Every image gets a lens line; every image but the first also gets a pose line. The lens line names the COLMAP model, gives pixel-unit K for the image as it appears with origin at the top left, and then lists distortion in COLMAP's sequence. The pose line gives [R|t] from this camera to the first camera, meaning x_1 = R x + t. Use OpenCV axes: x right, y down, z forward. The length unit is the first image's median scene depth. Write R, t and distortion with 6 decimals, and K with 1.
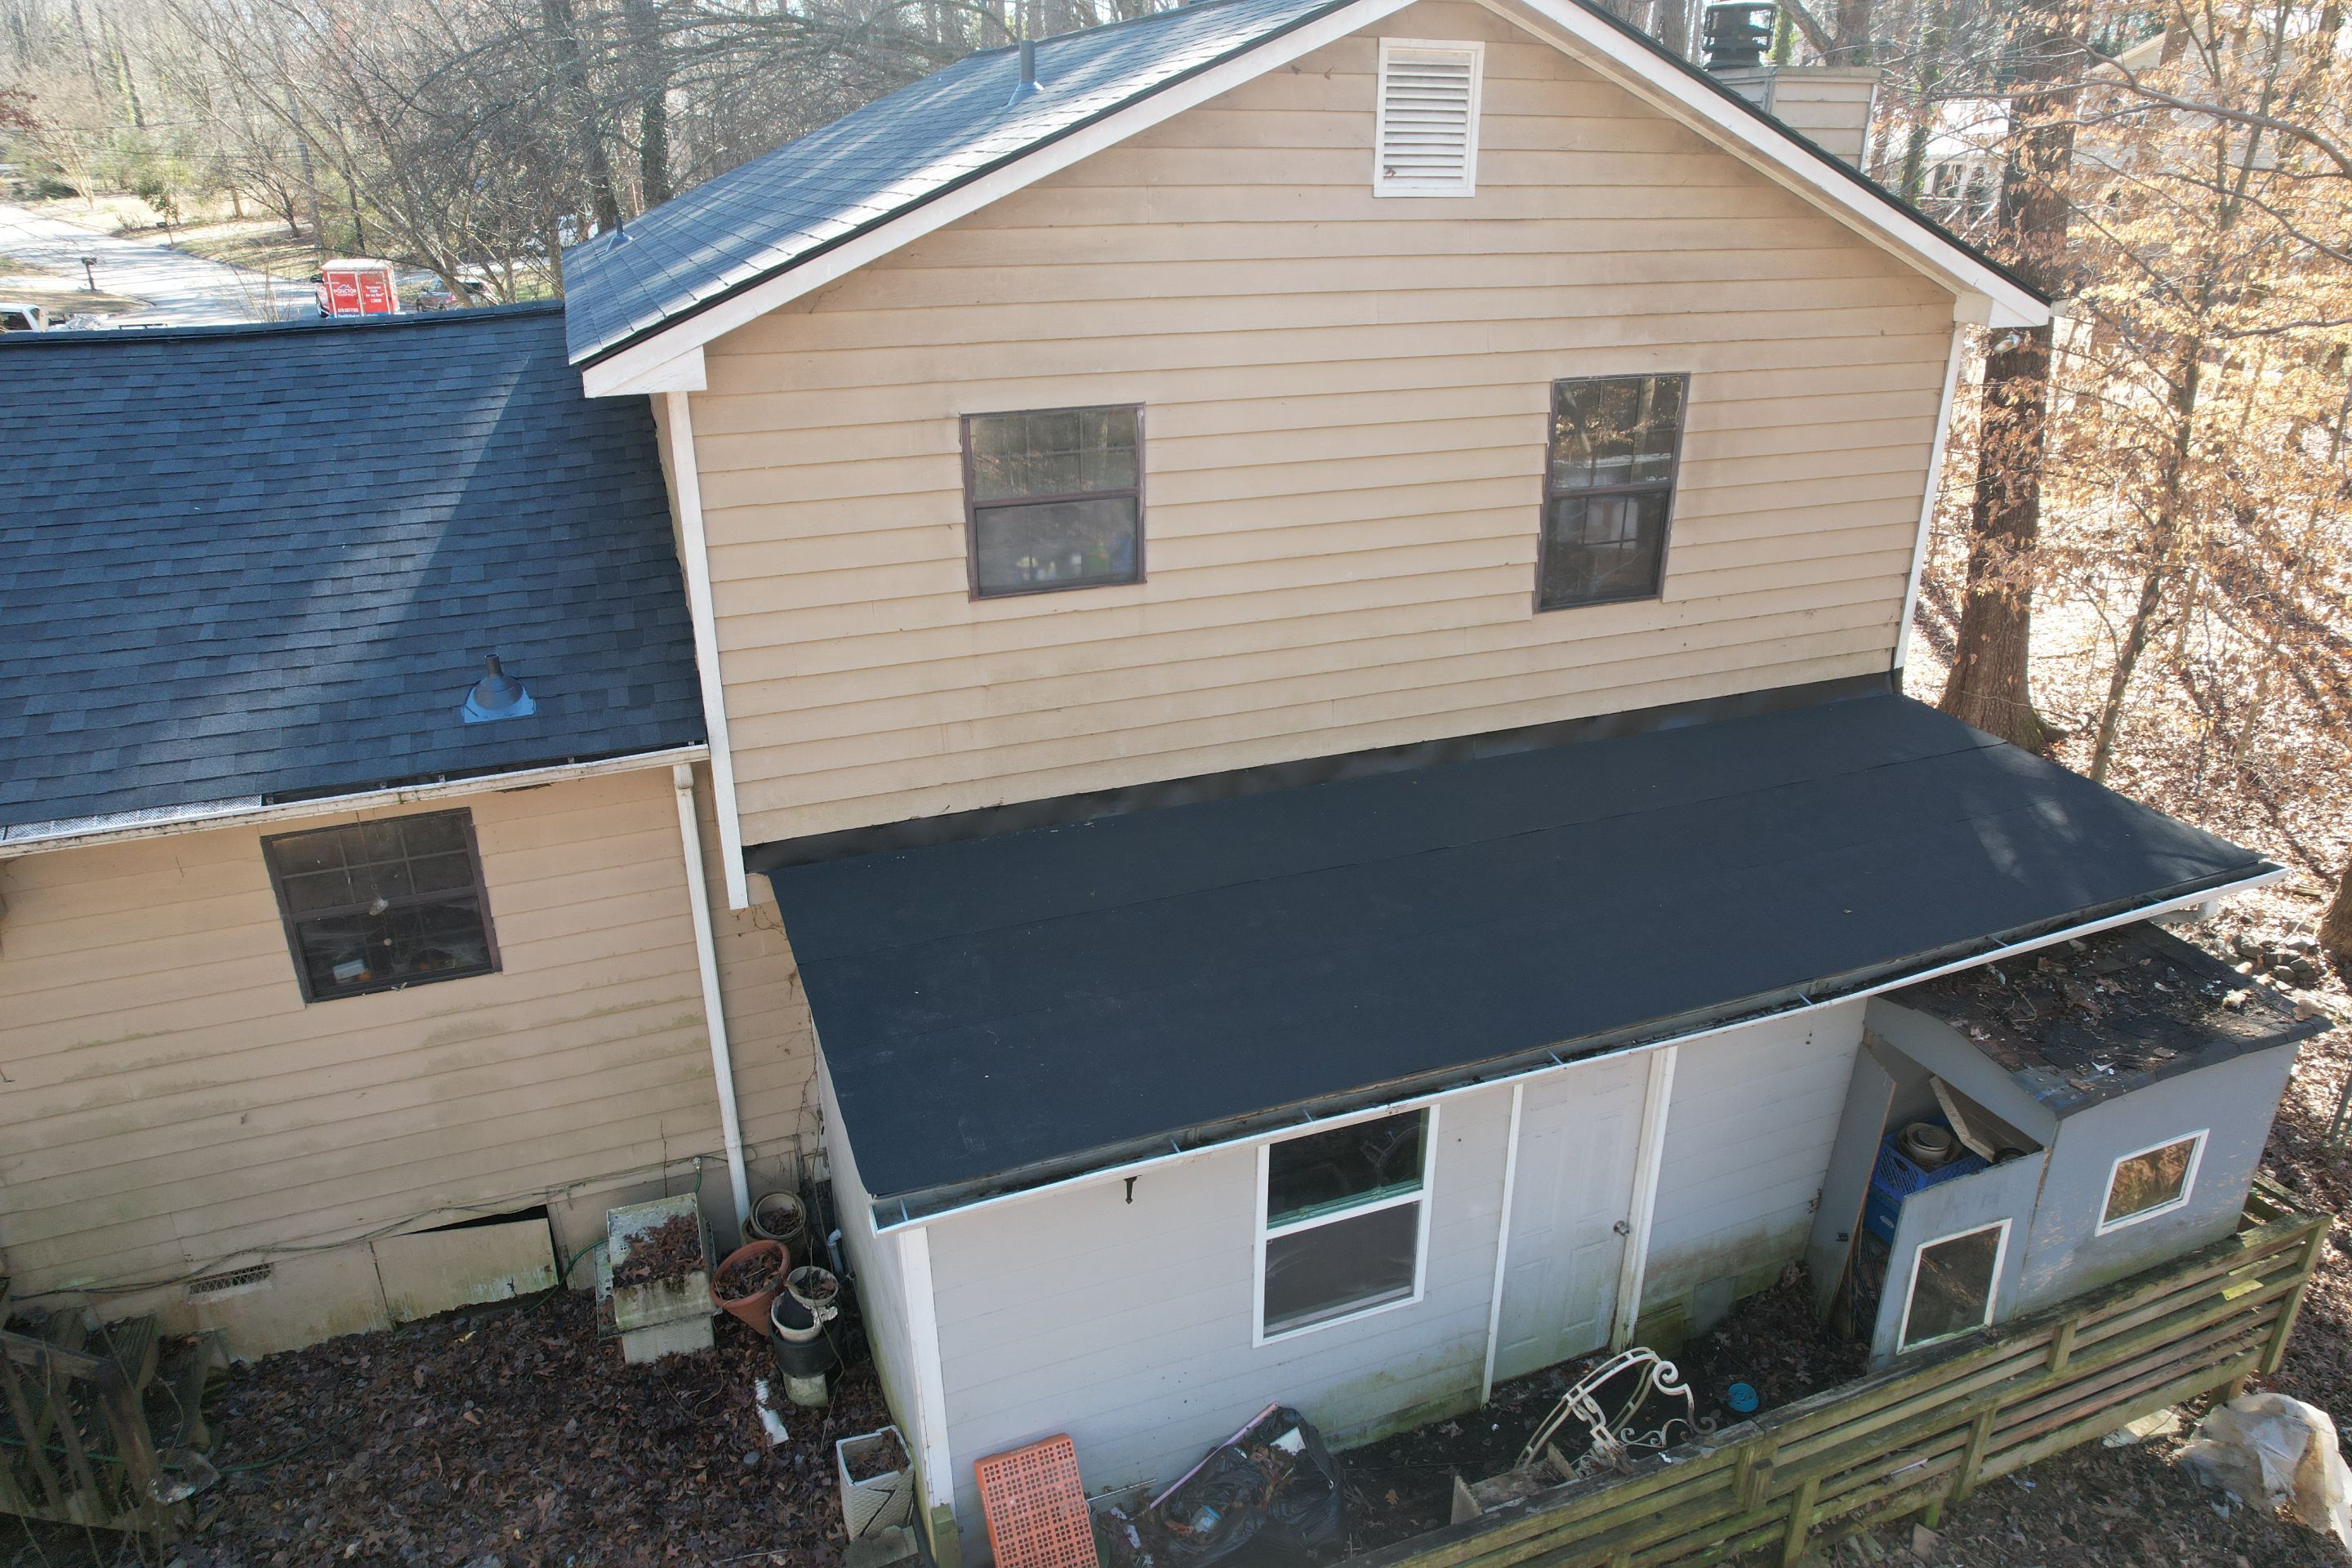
lens RADIAL K [[1490.9, 0, 1176.0], [0, 1490.9, 784.0], [0, 0, 1]] dist [-0.034177, 0.003114]
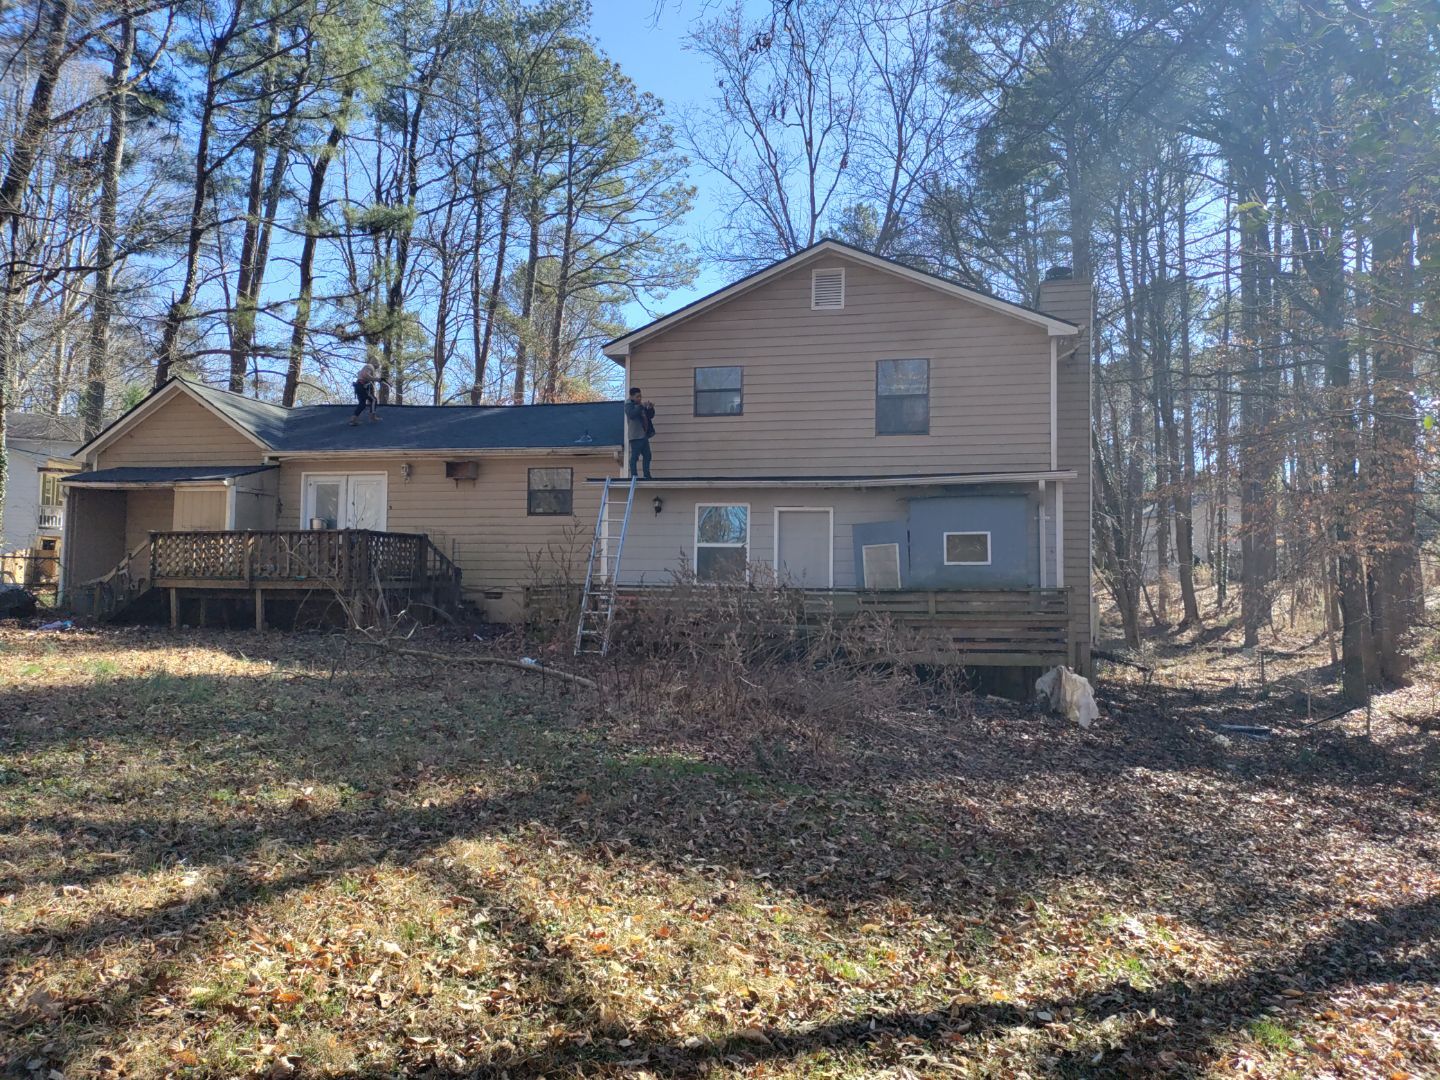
lens RADIAL K [[1041.8, 0, 720.0], [0, 1041.8, 540.0], [0, 0, 1]] dist [0.100002, -0.147679]
pose [[0.825257, -0.011173, -0.564647, 1.348733], [-0.232242, 0.904642, -0.357332, 1.043888], [0.514796, 0.426026, 0.743967, -0.747902]]
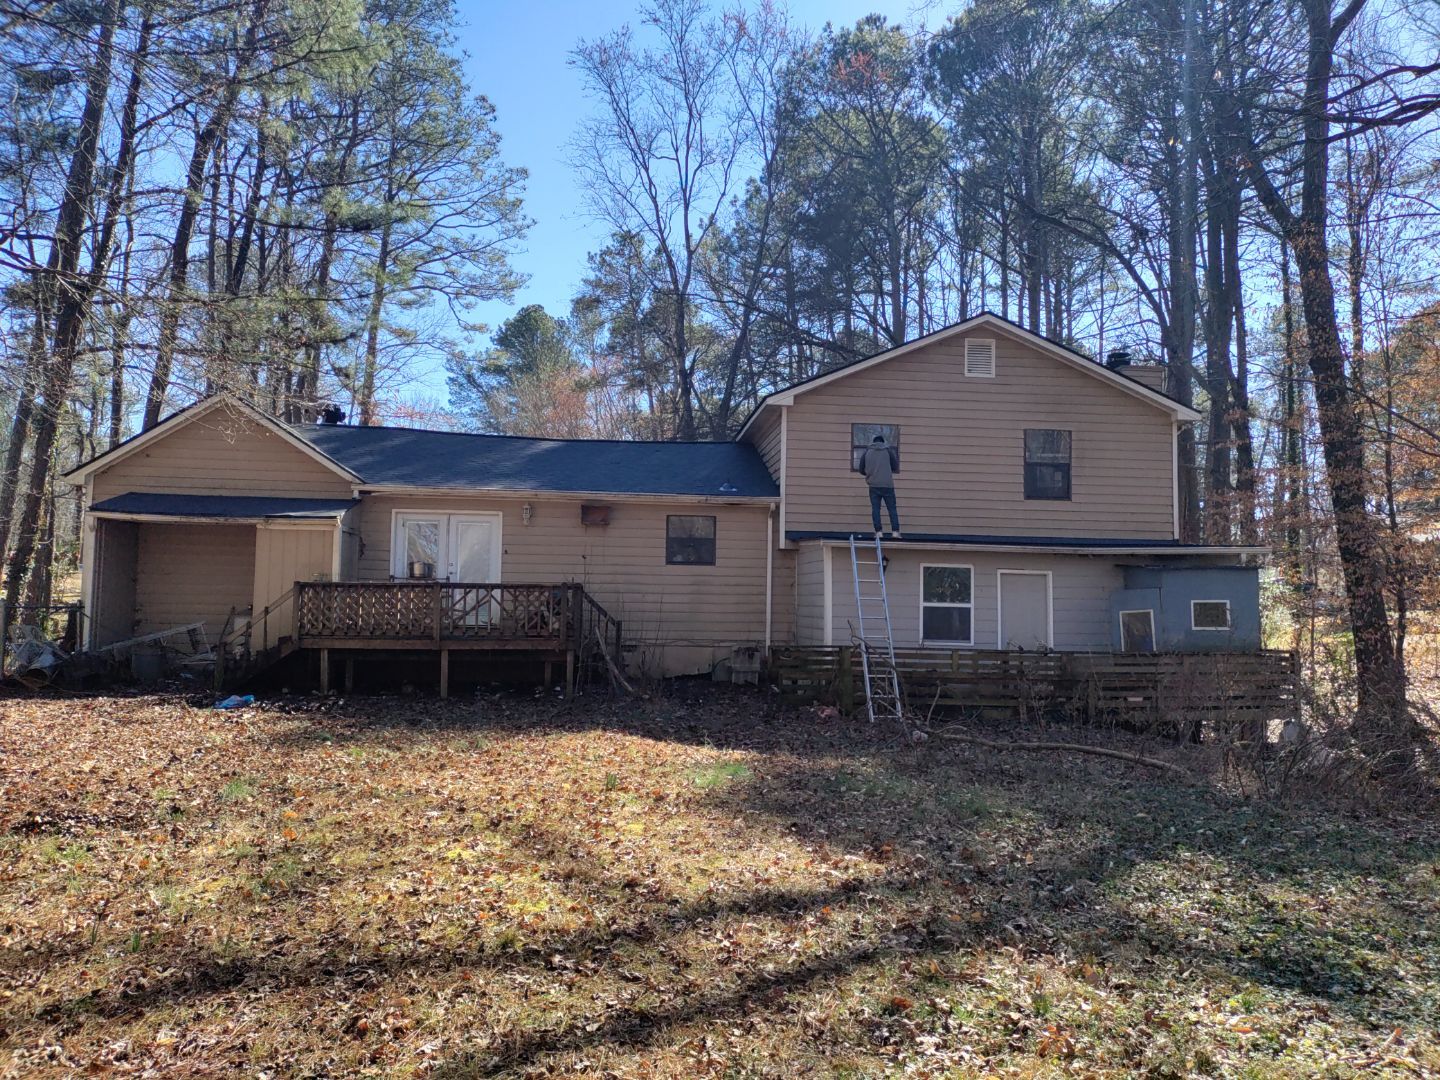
lens RADIAL K [[1041.8, 0, 720.0], [0, 1041.8, 540.0], [0, 0, 1]] dist [0.100002, -0.147679]
pose [[0.969329, 0.003922, -0.245734, 0.183252], [-0.112787, 0.895463, -0.430610, 1.172311], [0.218357, 0.445118, 0.868441, -1.244681]]
